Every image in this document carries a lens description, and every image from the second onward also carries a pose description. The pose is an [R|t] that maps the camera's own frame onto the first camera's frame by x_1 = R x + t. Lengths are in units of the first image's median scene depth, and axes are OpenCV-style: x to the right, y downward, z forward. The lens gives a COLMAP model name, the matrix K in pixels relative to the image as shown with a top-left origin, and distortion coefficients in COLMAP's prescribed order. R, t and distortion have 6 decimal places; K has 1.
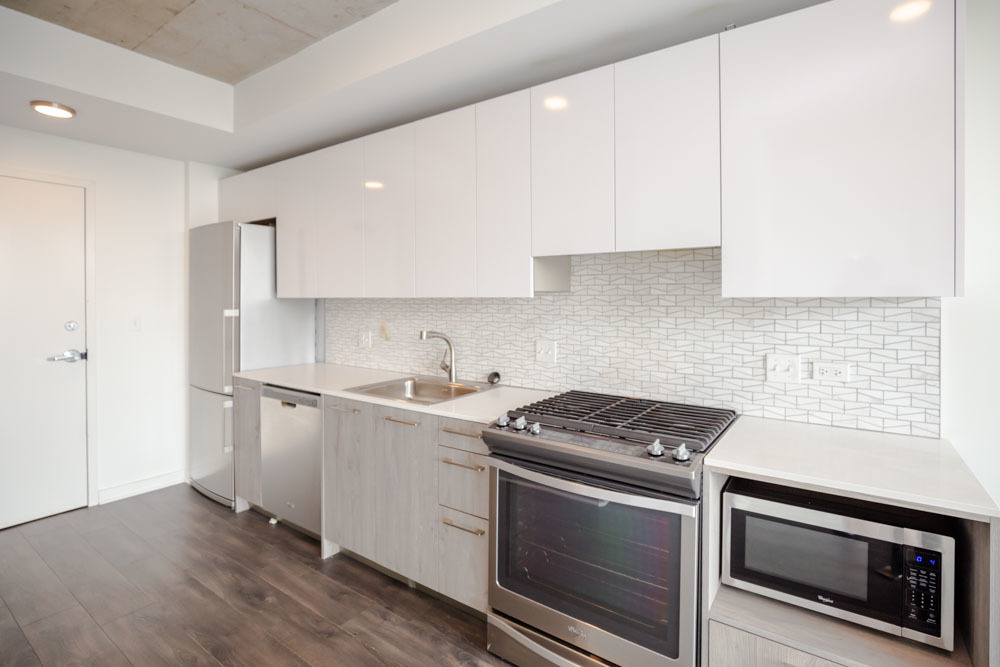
lens RADIAL K [[480.8, 0, 501.7], [0, 480.8, 304.5], [0, 0, 1]] dist [-0.024553, 0.000702]
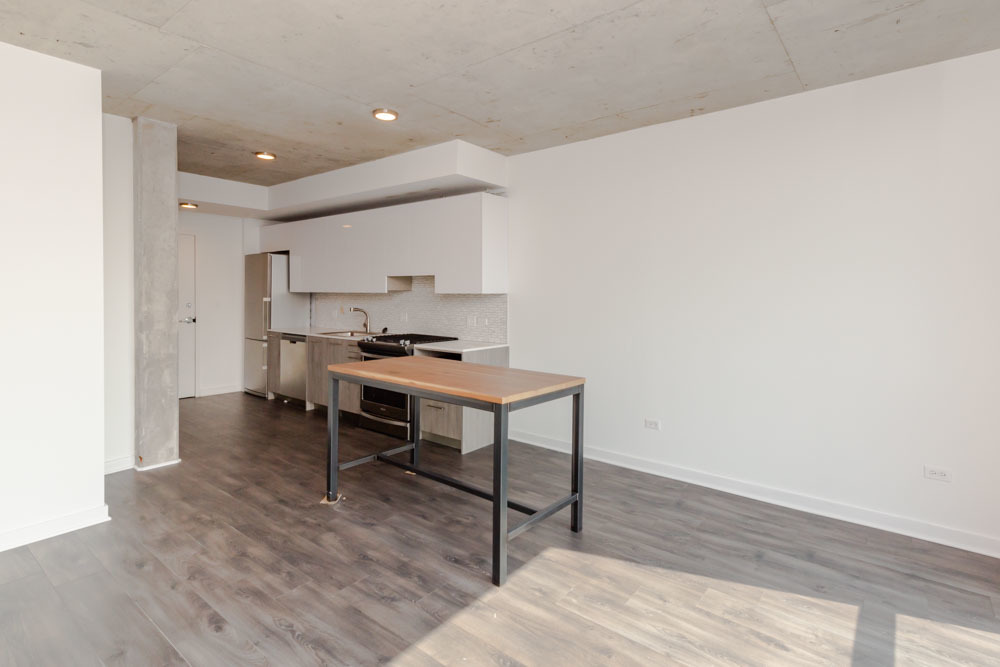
lens RADIAL K [[480.8, 0, 501.7], [0, 480.8, 304.5], [0, 0, 1]] dist [-0.024553, 0.000702]
pose [[0.998477, 0.010636, -0.054136, 0.527238], [-0.010145, 0.999905, 0.009346, 0.010527], [0.054230, -0.008782, 0.998490, -0.952048]]
